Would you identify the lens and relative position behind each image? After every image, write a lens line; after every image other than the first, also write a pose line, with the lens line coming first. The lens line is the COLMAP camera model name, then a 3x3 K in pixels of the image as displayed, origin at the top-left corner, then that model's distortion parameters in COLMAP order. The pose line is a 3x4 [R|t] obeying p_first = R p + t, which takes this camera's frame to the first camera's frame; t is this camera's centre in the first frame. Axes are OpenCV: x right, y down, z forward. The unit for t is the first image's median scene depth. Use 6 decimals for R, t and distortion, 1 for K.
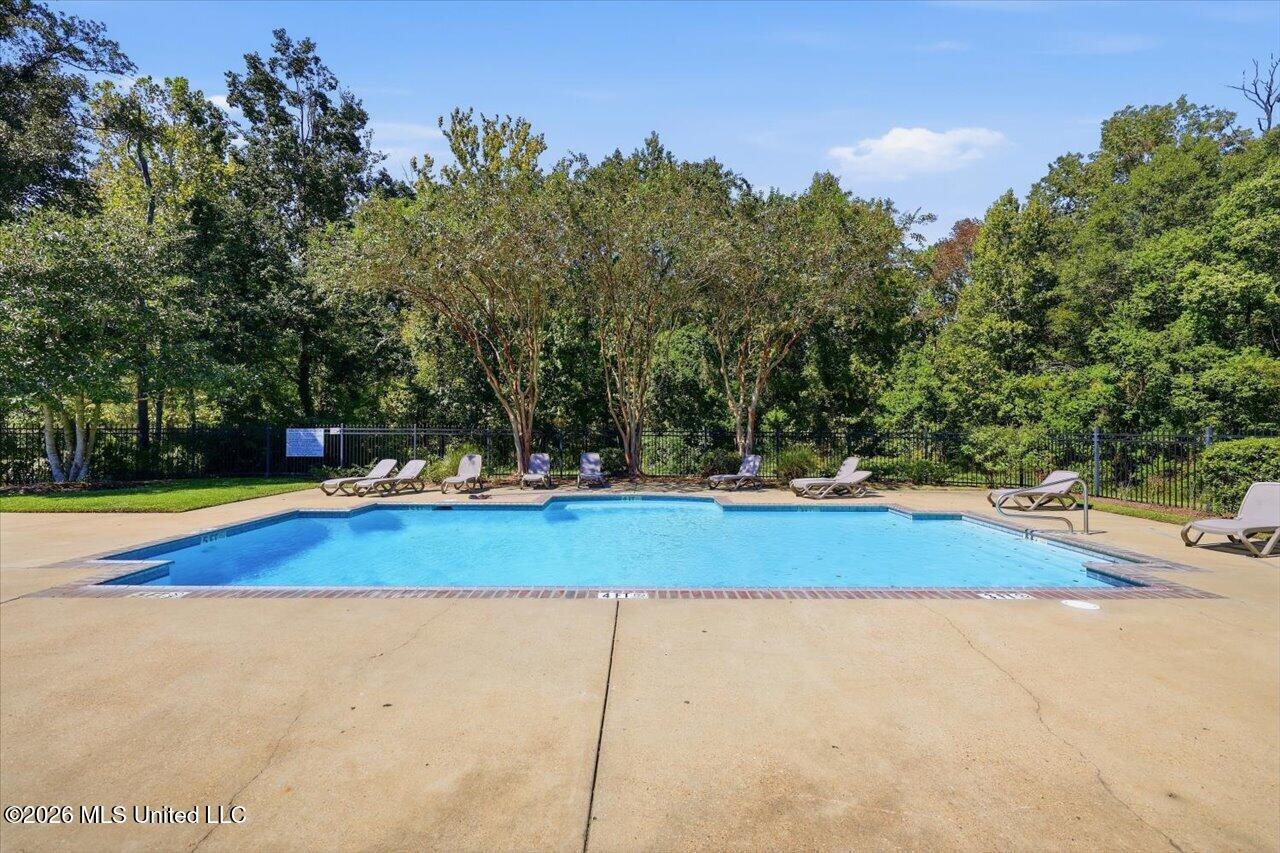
lens RADIAL K [[517.5, 0, 642.5], [0, 517.5, 431.6], [0, 0, 1]] dist [0.000694, -0.000853]
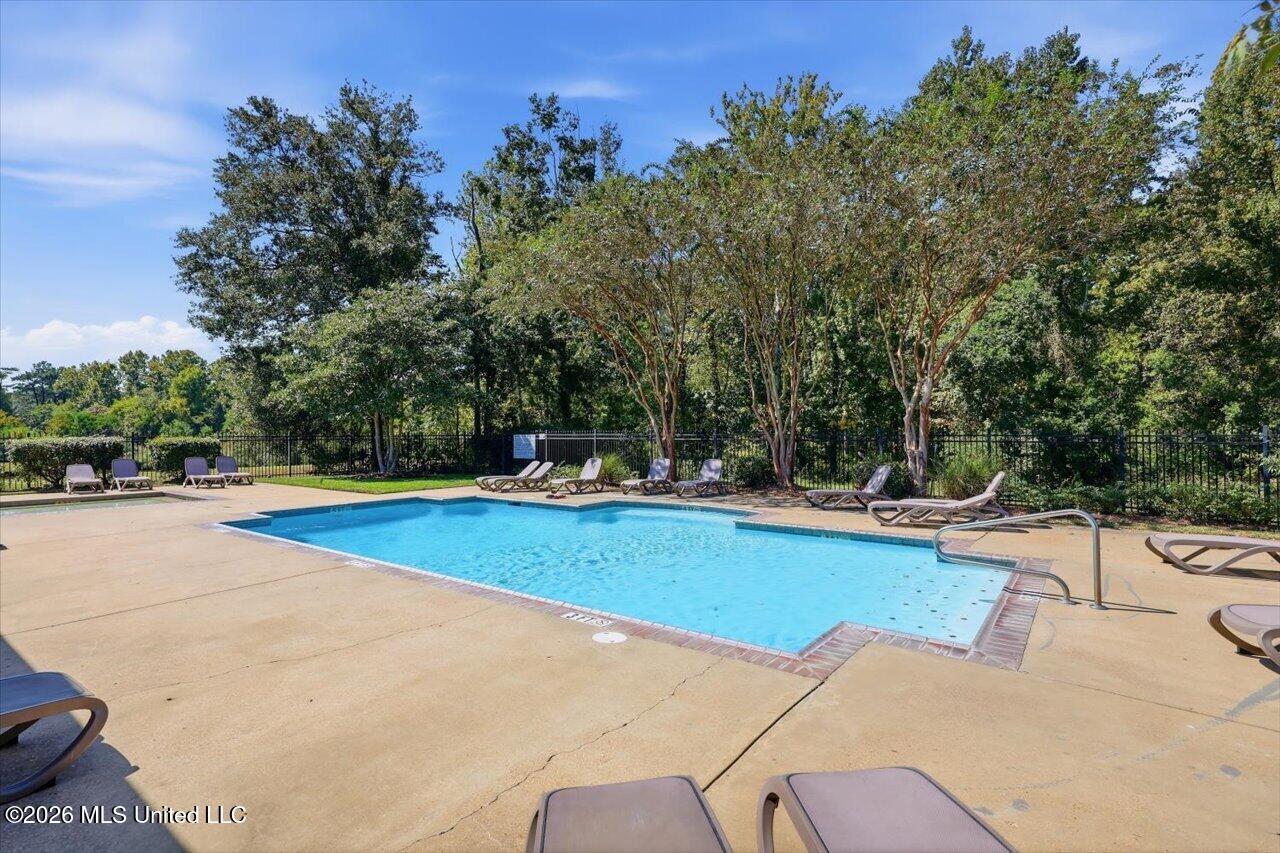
lens RADIAL K [[612.0, 0, 635.6], [0, 612.0, 427.3], [0, 0, 1]] dist [0.012902, -0.000240]
pose [[0.788670, -0.014110, -0.614654, 0.399387], [0.004993, 0.999851, -0.016547, 0.001954], [0.614796, 0.009981, 0.788623, 0.060833]]
